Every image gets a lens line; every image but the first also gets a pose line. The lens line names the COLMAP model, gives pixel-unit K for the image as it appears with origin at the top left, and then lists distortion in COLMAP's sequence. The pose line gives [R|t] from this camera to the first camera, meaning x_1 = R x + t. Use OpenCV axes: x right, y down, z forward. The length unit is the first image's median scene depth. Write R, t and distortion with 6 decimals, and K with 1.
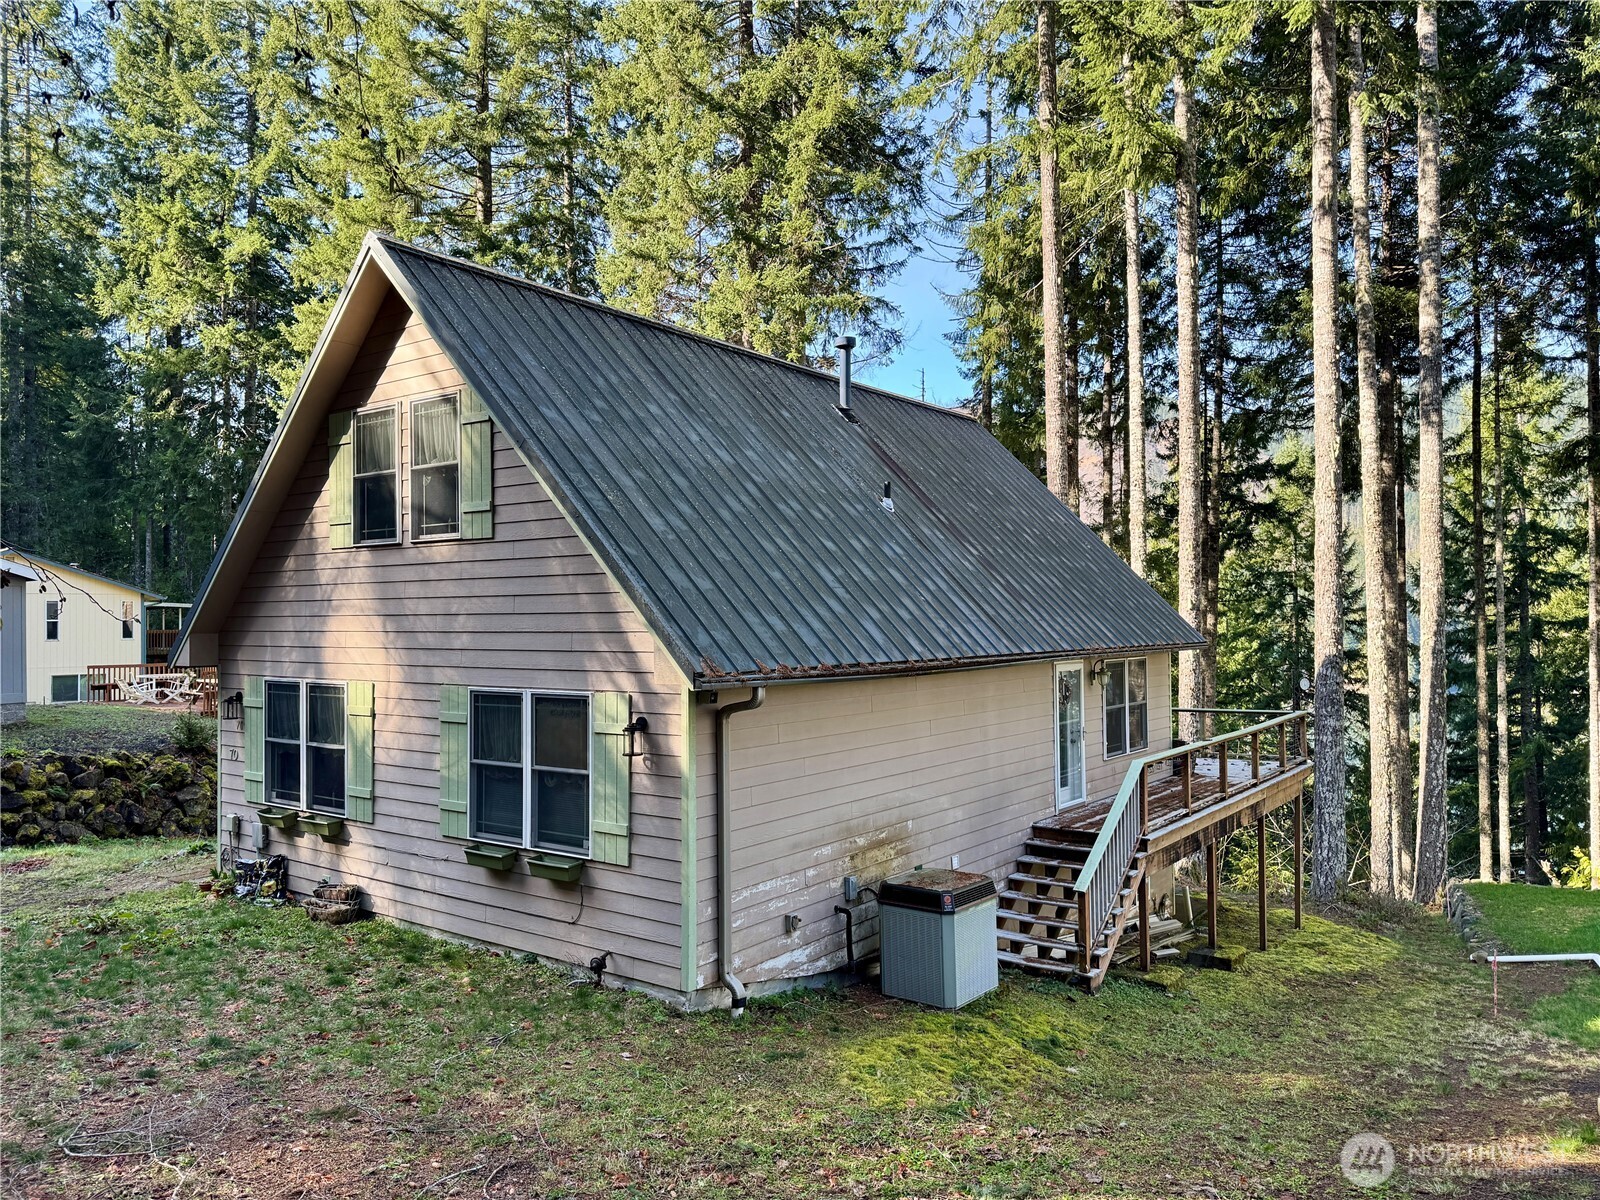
lens RADIAL K [[1117.9, 0, 787.7], [0, 1117.9, 609.4], [0, 0, 1]] dist [0.057842, -0.052228]
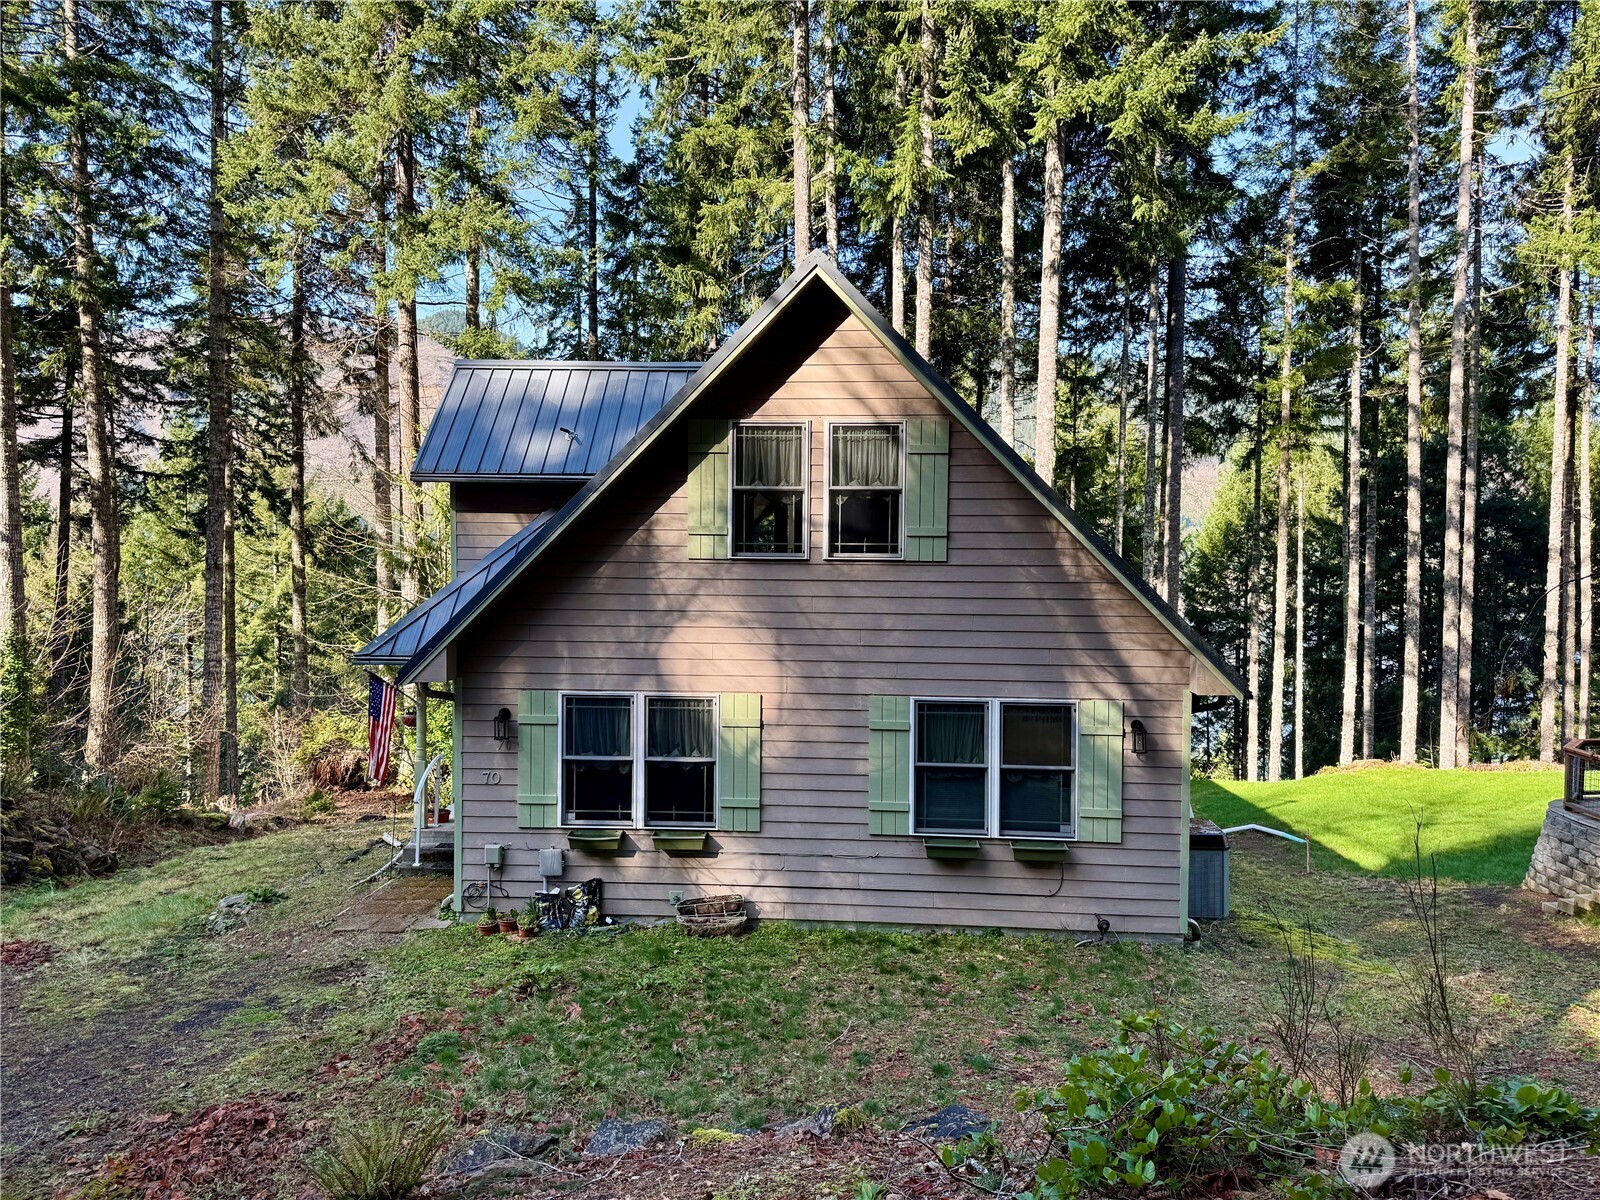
lens RADIAL K [[1117.9, 0, 786.7], [0, 1117.9, 595.7], [0, 0, 1]] dist [0.057842, -0.052228]
pose [[0.844445, -0.007688, 0.535588, -0.965729], [-0.019106, 0.998828, 0.044460, -0.074854], [-0.535302, -0.047777, 0.843309, 0.156946]]
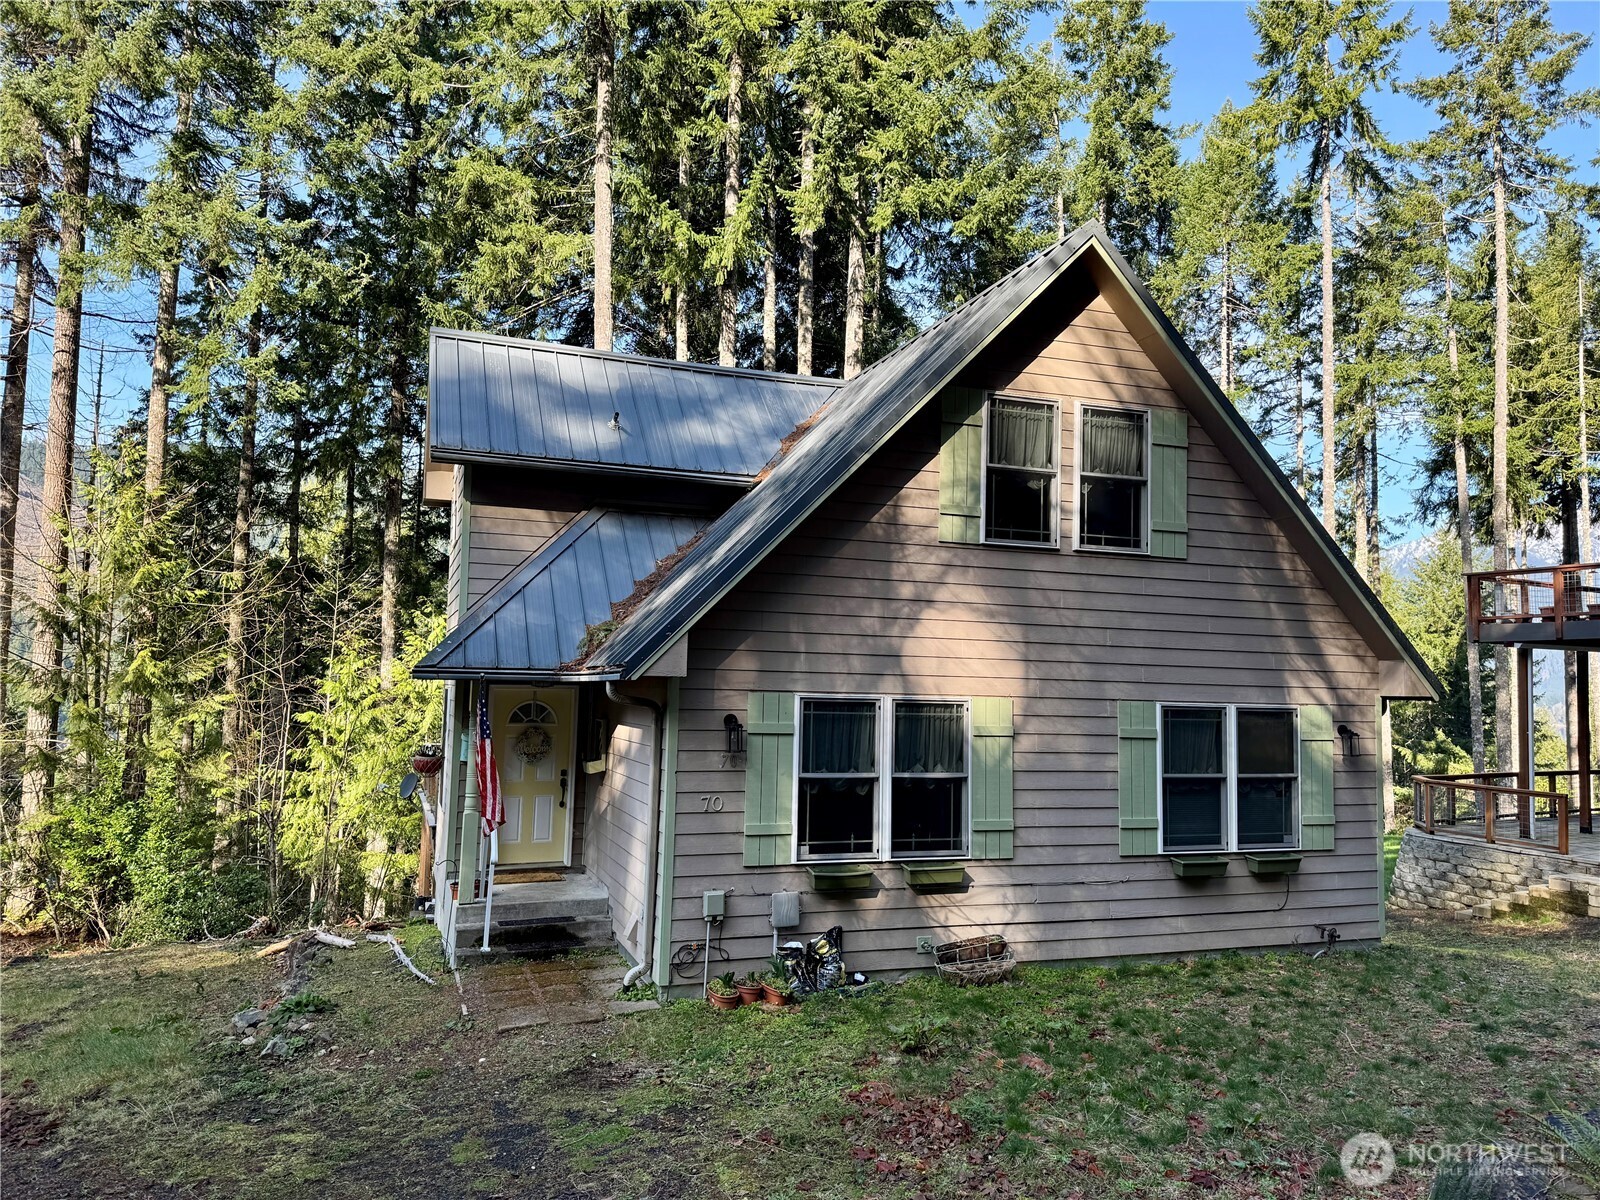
lens RADIAL K [[1117.9, 0, 792.7], [0, 1117.9, 603.5], [0, 0, 1]] dist [0.057842, -0.052228]
pose [[0.553614, 0.082018, 0.828725, -1.313577], [-0.036780, 0.996575, -0.074060, 0.067823], [-0.831961, 0.010521, 0.554734, 0.710784]]
